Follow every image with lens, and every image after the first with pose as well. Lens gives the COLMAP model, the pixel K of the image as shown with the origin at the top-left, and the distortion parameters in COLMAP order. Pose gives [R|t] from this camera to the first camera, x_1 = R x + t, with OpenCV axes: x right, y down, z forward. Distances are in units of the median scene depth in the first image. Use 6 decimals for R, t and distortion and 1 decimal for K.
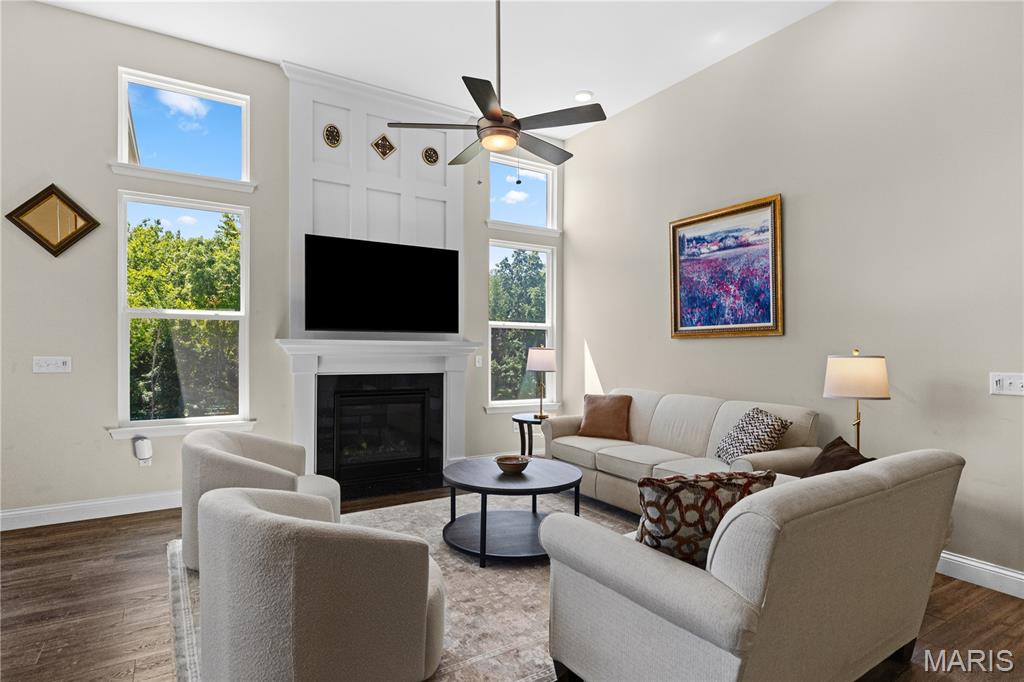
lens RADIAL K [[539.7, 0, 510.4], [0, 539.7, 346.6], [0, 0, 1]] dist [-0.003320, 0.000241]
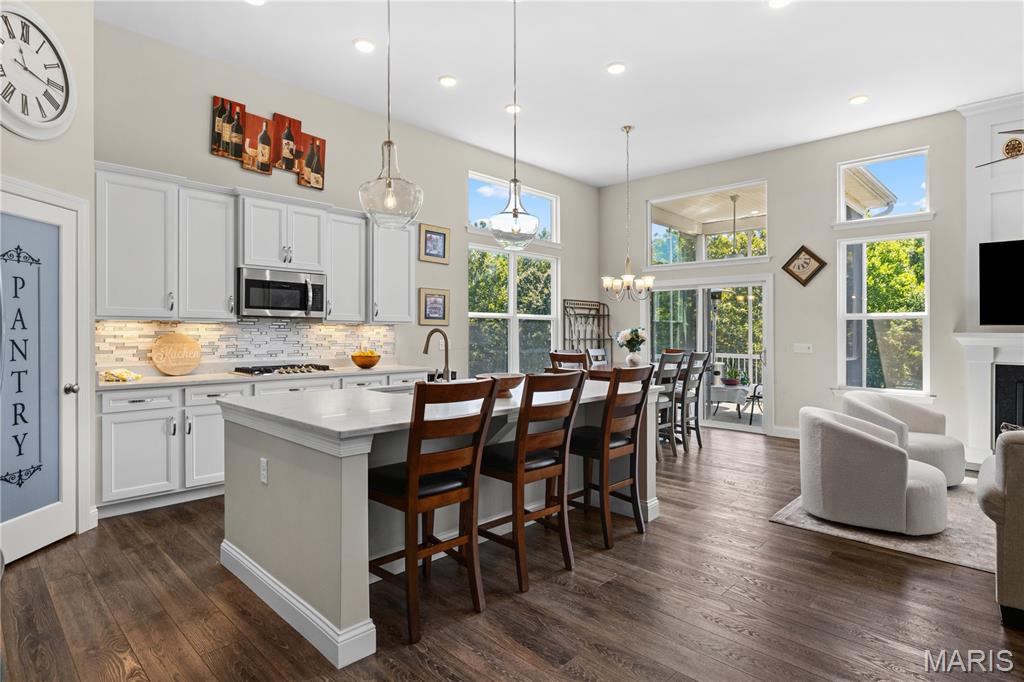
lens RADIAL K [[540.0, 0, 520.5], [0, 540.0, 336.6], [0, 0, 1]] dist [0.002303, 0.000111]
pose [[0.242633, -0.000367, -0.970118, 0.533674], [-0.006405, 0.999978, -0.001981, 0.003512], [0.970097, 0.006694, 0.242625, -0.266353]]
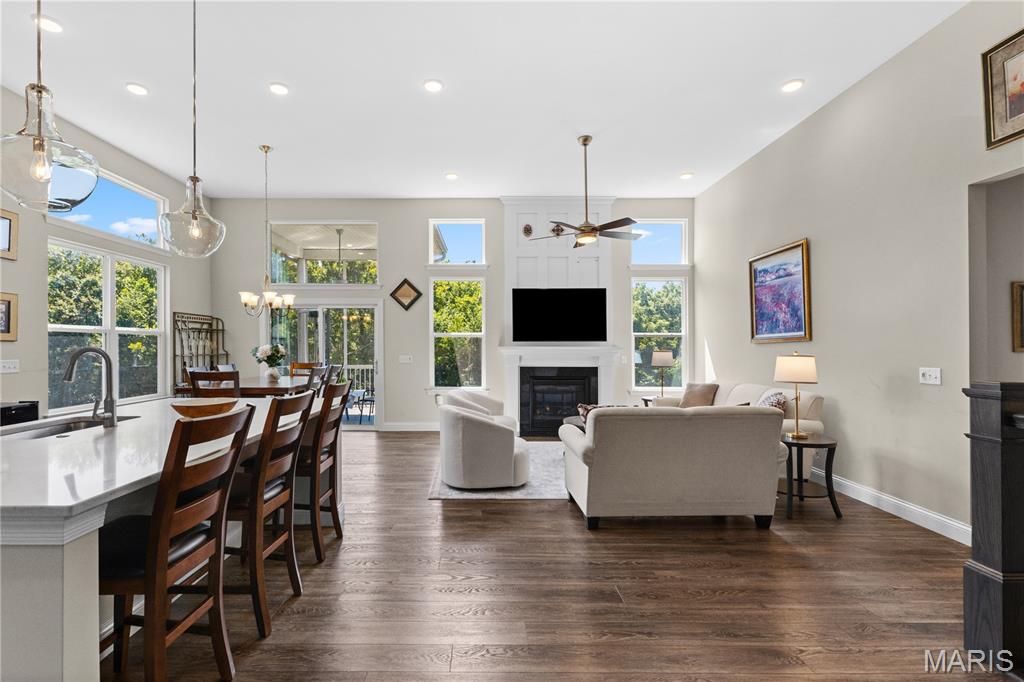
lens RADIAL K [[472.3, 0, 481.9], [0, 472.3, 346.2], [0, 0, 1]] dist [0.003383, 0.000119]
pose [[0.842055, -0.009709, -0.539304, 0.397104], [0.006538, 0.999948, -0.007794, -0.003282], [0.539352, 0.003037, 0.842075, -0.402745]]
